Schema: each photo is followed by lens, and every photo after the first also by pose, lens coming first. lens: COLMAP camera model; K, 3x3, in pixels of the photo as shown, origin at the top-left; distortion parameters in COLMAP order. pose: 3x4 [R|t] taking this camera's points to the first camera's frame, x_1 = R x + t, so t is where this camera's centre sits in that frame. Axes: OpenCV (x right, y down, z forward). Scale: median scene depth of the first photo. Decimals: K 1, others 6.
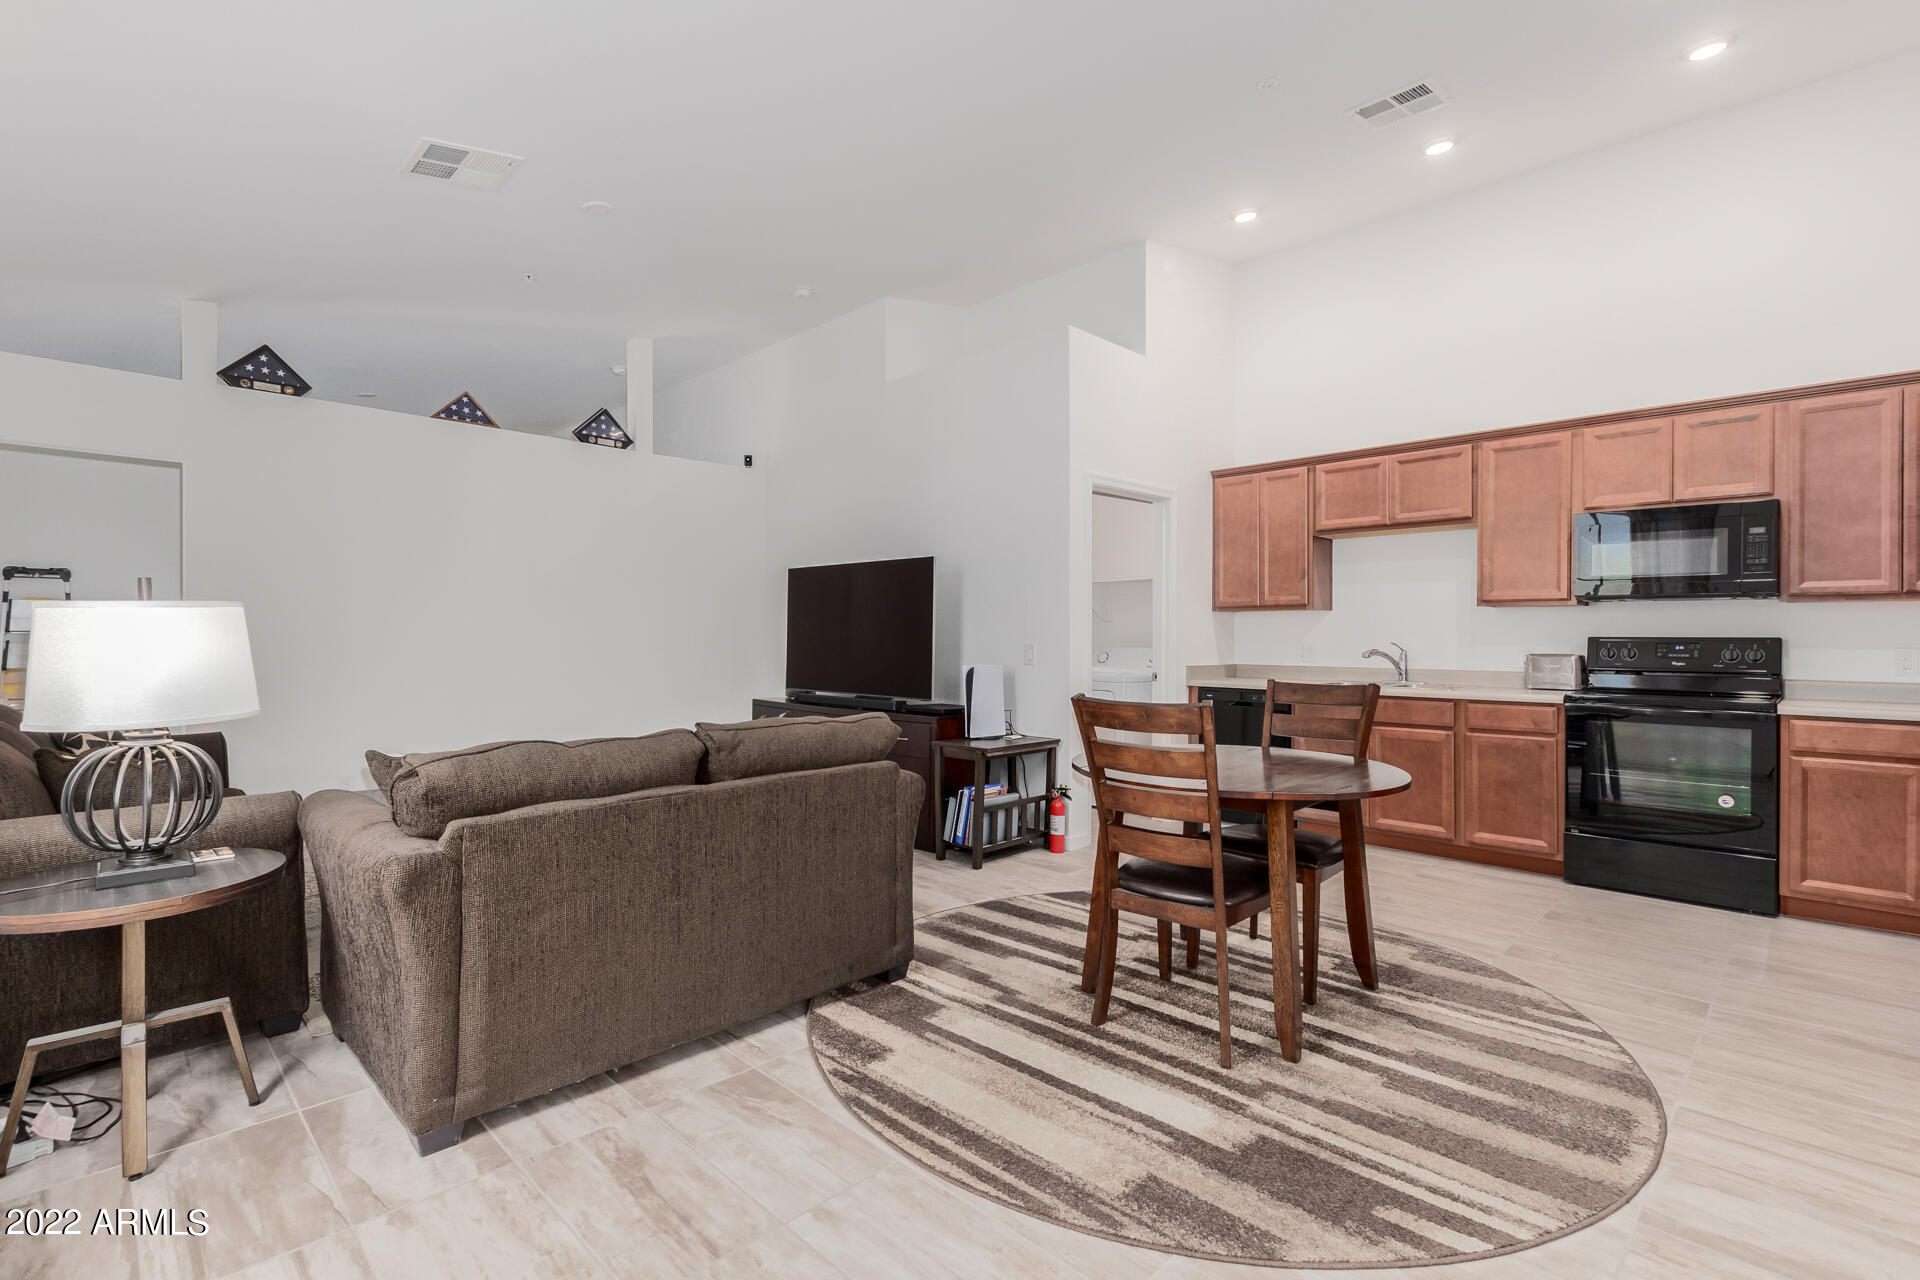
lens RADIAL K [[881.2, 0, 965.7], [0, 881.2, 640.7], [0, 0, 1]] dist [0.007171, -0.003191]
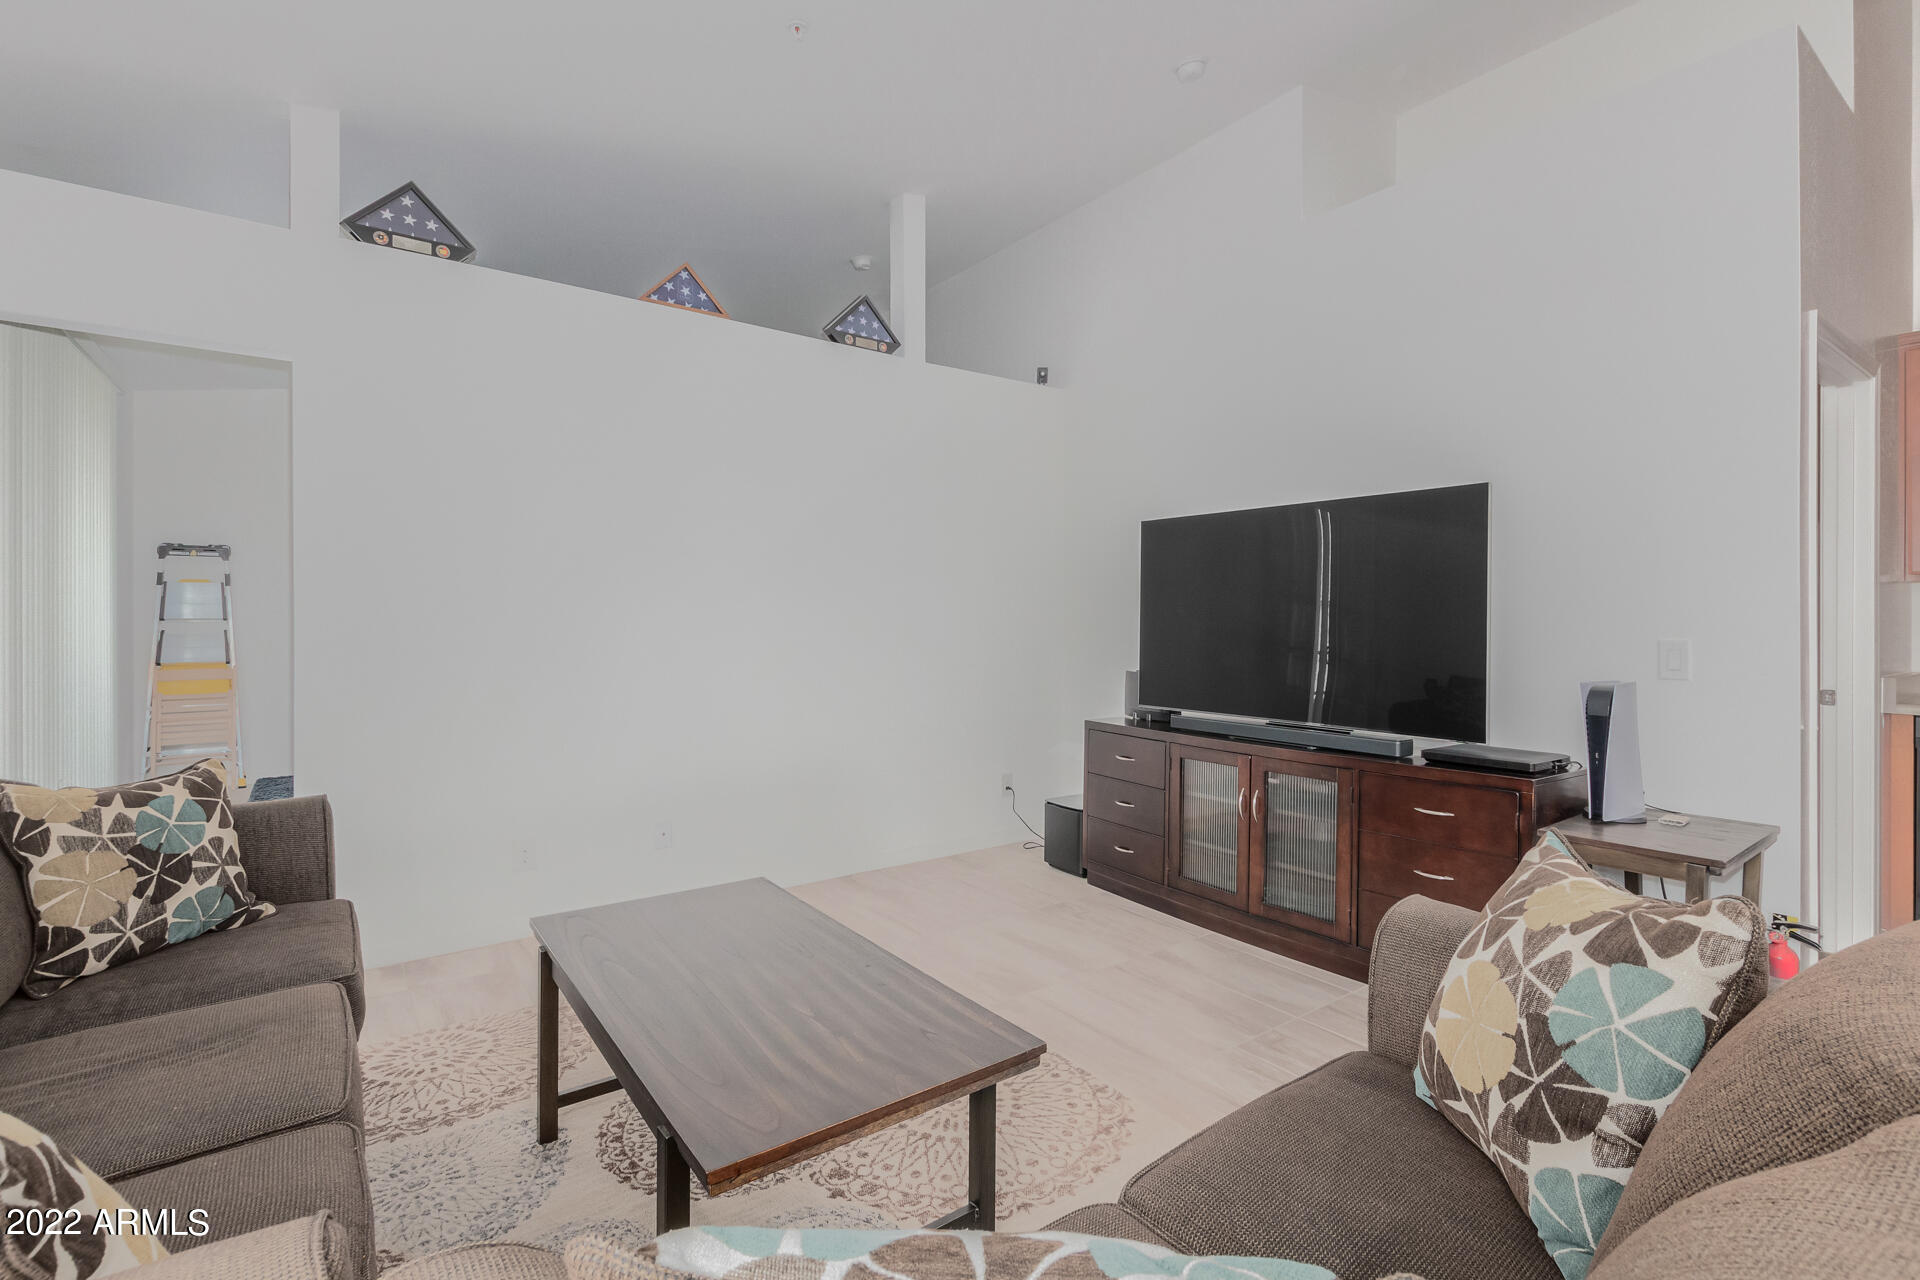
lens RADIAL K [[881.2, 0, 962.3], [0, 881.2, 621.5], [0, 0, 1]] dist [0.007171, -0.003191]
pose [[0.987713, -0.002267, -0.156263, -0.289562], [0.001853, 0.999994, -0.002797, -0.006982], [0.156268, 0.002473, 0.987712, 0.422546]]
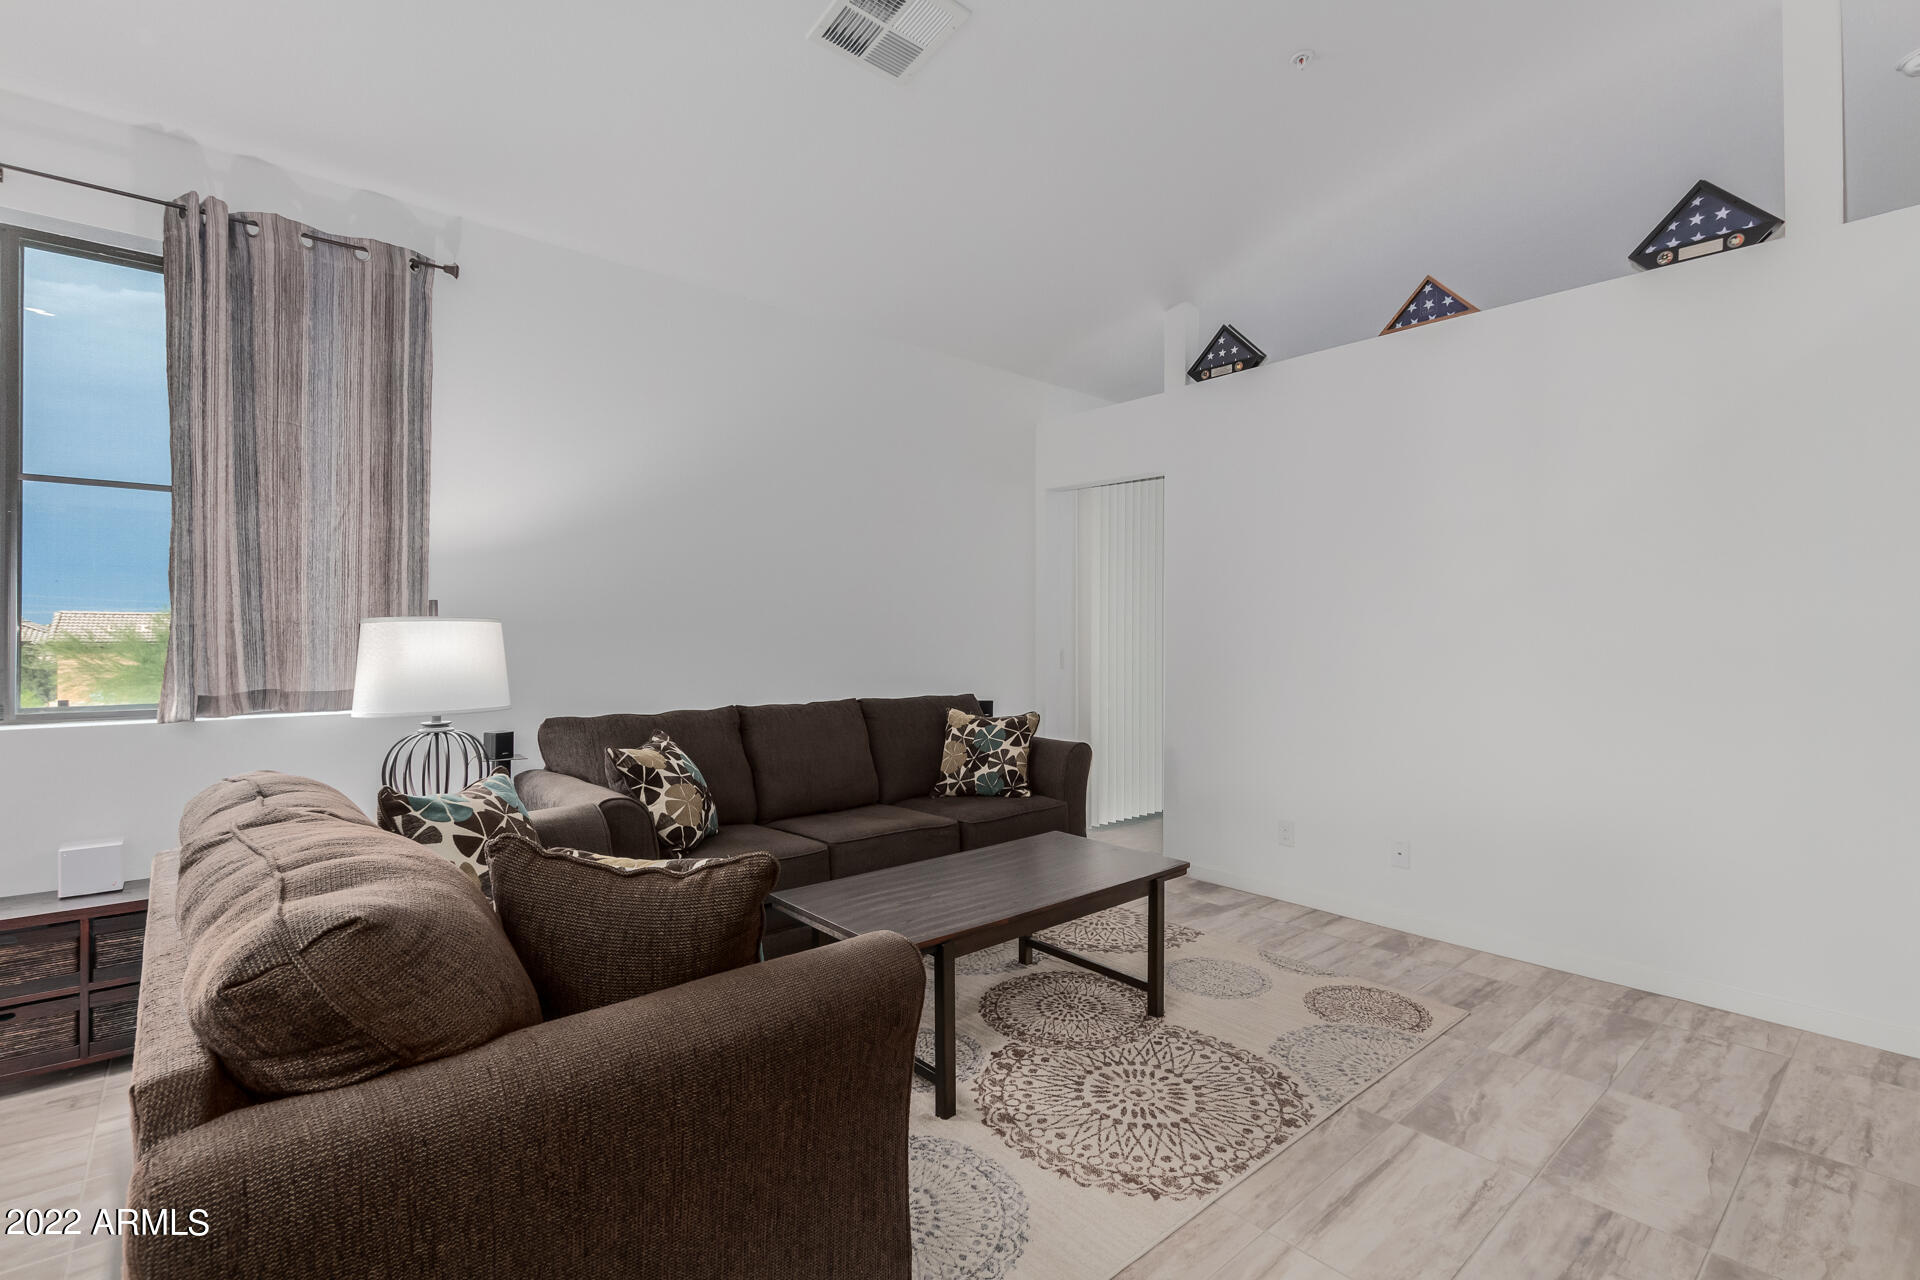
lens RADIAL K [[881.2, 0, 975.6], [0, 881.2, 635.5], [0, 0, 1]] dist [0.007171, -0.003191]
pose [[-0.066013, -0.003454, -0.997813, 0.128912], [-0.009761, 0.999948, -0.002816, -0.010359], [0.997771, 0.009553, -0.066043, 0.814704]]
